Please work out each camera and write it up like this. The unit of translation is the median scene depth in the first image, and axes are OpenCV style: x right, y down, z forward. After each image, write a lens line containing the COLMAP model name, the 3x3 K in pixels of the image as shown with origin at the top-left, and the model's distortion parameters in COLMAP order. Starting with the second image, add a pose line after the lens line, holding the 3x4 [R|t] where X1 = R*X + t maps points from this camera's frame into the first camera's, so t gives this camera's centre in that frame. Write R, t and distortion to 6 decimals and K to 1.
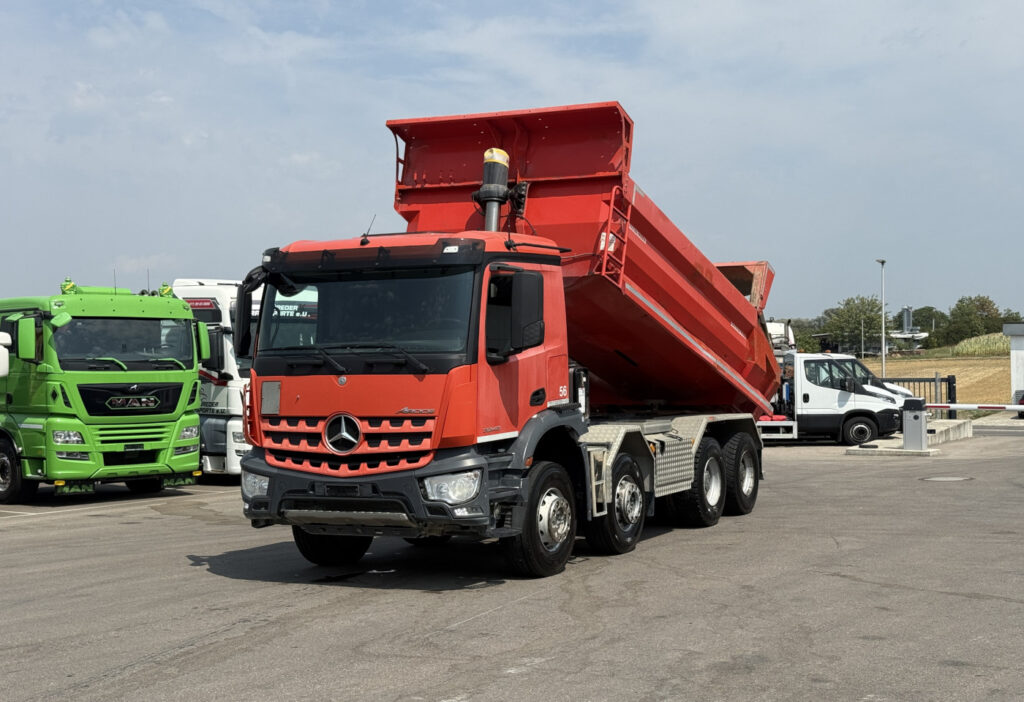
lens RADIAL K [[1460.7, 0, 512.0], [0, 1460.7, 351.0], [0, 0, 1]] dist [0.173946, -0.169538]
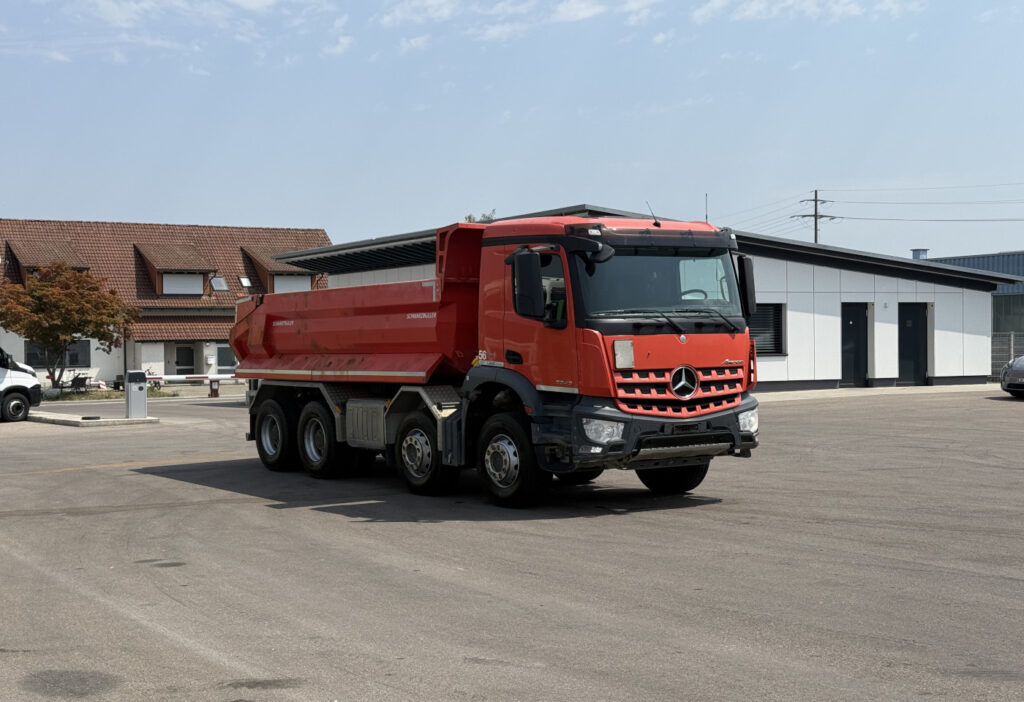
lens RADIAL K [[1440.4, 0, 512.0], [0, 1440.4, 351.0], [0, 0, 1]] dist [0.155298, -0.040298]
pose [[0.507815, -0.005546, 0.861448, -1.199088], [-0.000864, 0.999975, 0.006947, 0.021978], [-0.861466, -0.004272, 0.507798, 0.506615]]
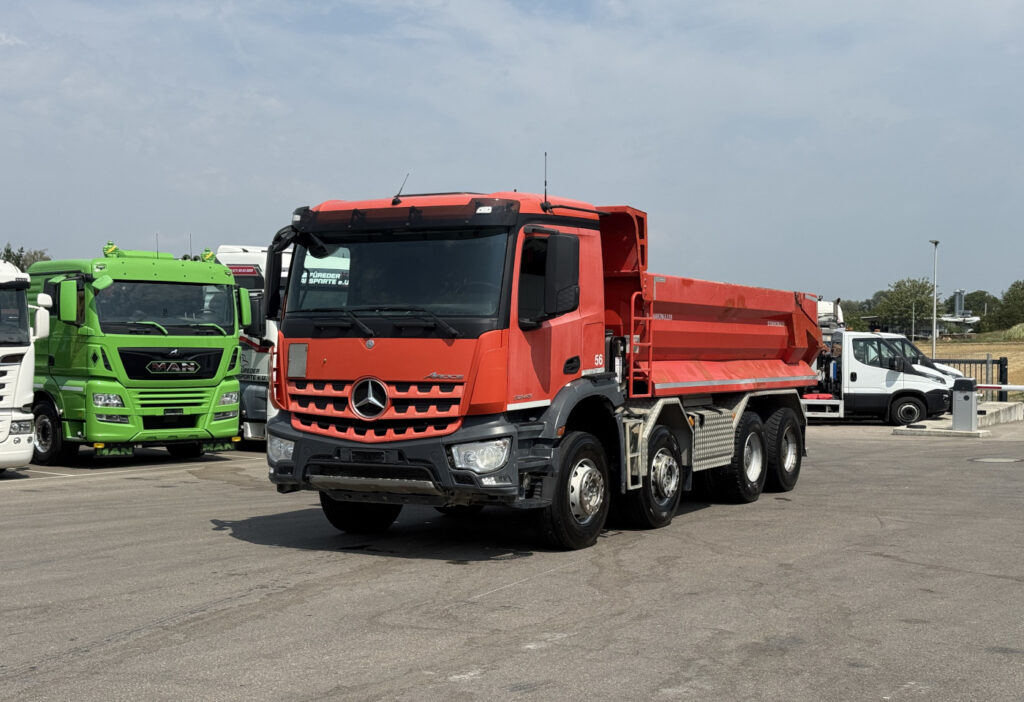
lens RADIAL K [[1440.4, 0, 512.0], [0, 1440.4, 351.0], [0, 0, 1]] dist [0.155298, -0.040298]
pose [[0.999234, 0.017783, -0.034846, 0.011626], [-0.017240, 0.999726, 0.015826, 0.008095], [0.035118, -0.015213, 0.999267, 0.045368]]
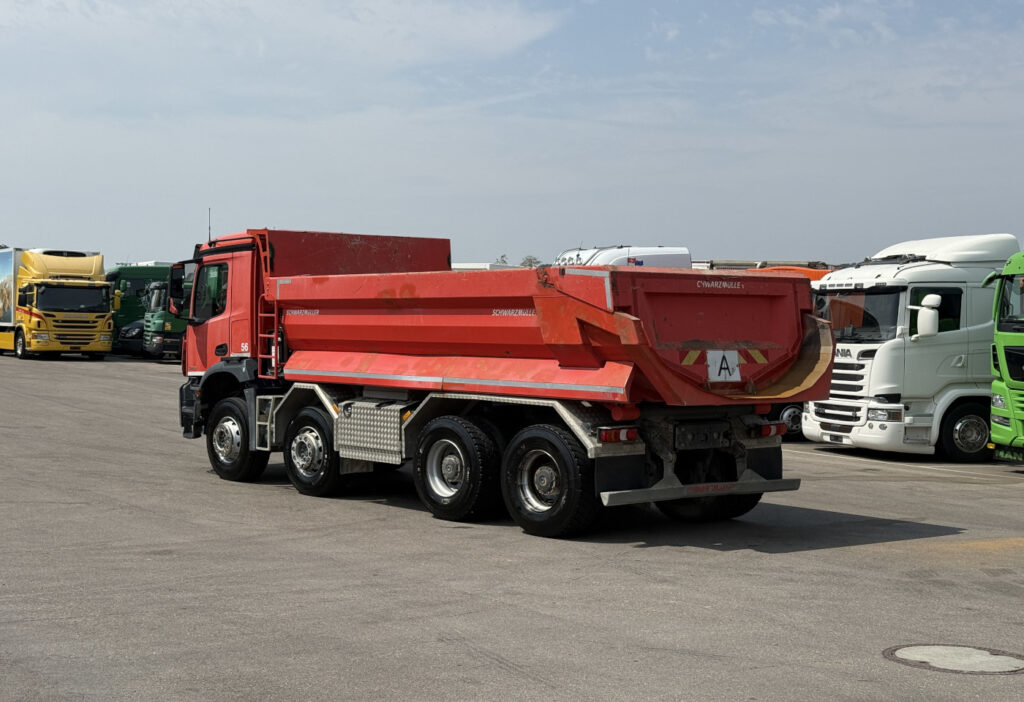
lens RADIAL K [[1440.4, 0, 512.0], [0, 1440.4, 351.0], [0, 0, 1]] dist [0.155298, -0.040298]
pose [[-0.418670, 0.022302, -0.907865, 1.203243], [0.007186, 0.999748, 0.021246, 0.005687], [0.908110, 0.002371, -0.418725, 1.904891]]
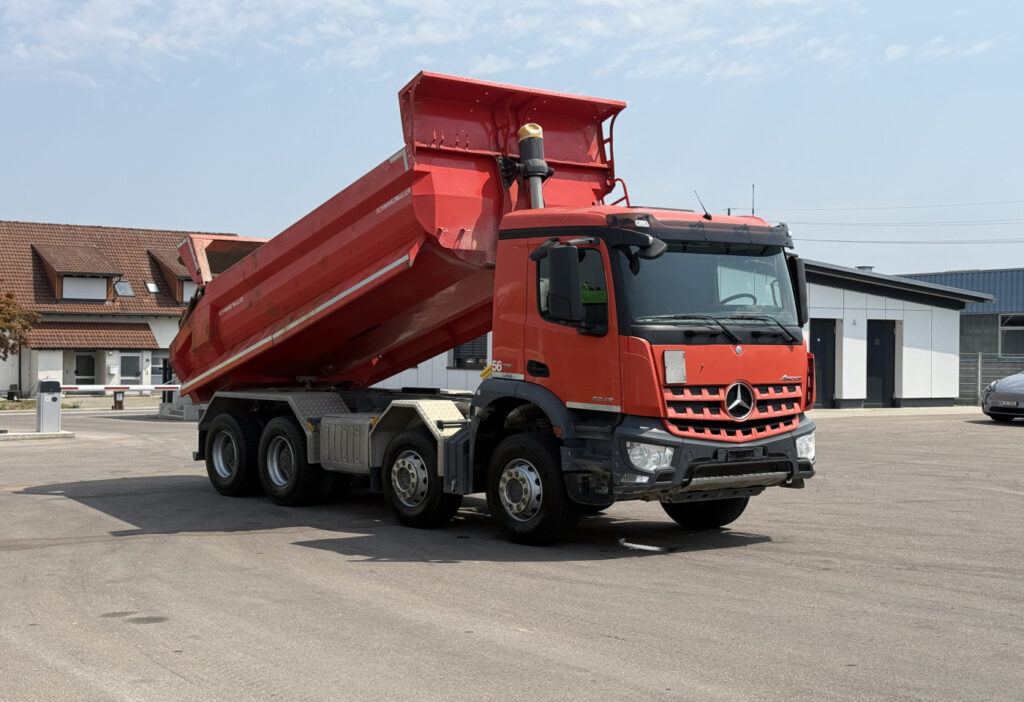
lens RADIAL K [[1460.7, 0, 512.0], [0, 1460.7, 351.0], [0, 0, 1]] dist [0.173946, -0.169538]
pose [[0.448147, 0.011354, 0.893888, -1.103155], [-0.016748, 0.999850, -0.004304, 0.027703], [-0.893803, -0.013042, 0.448270, 0.665978]]
